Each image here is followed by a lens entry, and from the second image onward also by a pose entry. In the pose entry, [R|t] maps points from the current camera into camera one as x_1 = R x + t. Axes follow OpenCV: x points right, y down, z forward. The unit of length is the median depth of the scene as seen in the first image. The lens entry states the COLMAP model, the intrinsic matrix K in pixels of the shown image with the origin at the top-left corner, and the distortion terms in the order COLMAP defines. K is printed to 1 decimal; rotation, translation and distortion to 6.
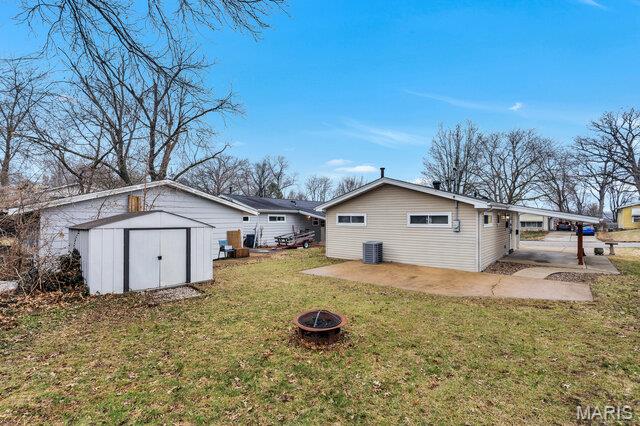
lens RADIAL K [[293.1, 0, 319.7], [0, 293.1, 218.4], [0, 0, 1]] dist [0.000295, 0.000022]
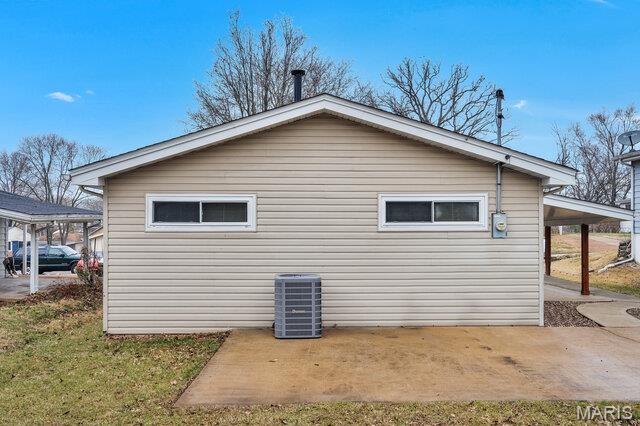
lens RADIAL K [[626.4, 0, 320.0], [0, 626.4, 213.0], [0, 0, 1]] dist [0.008991, 0.004074]
pose [[0.754118, 0.011207, 0.656643, -0.288108], [0.001230, 0.999829, -0.018476, 0.019859], [-0.656738, 0.014740, 0.753975, 0.419009]]
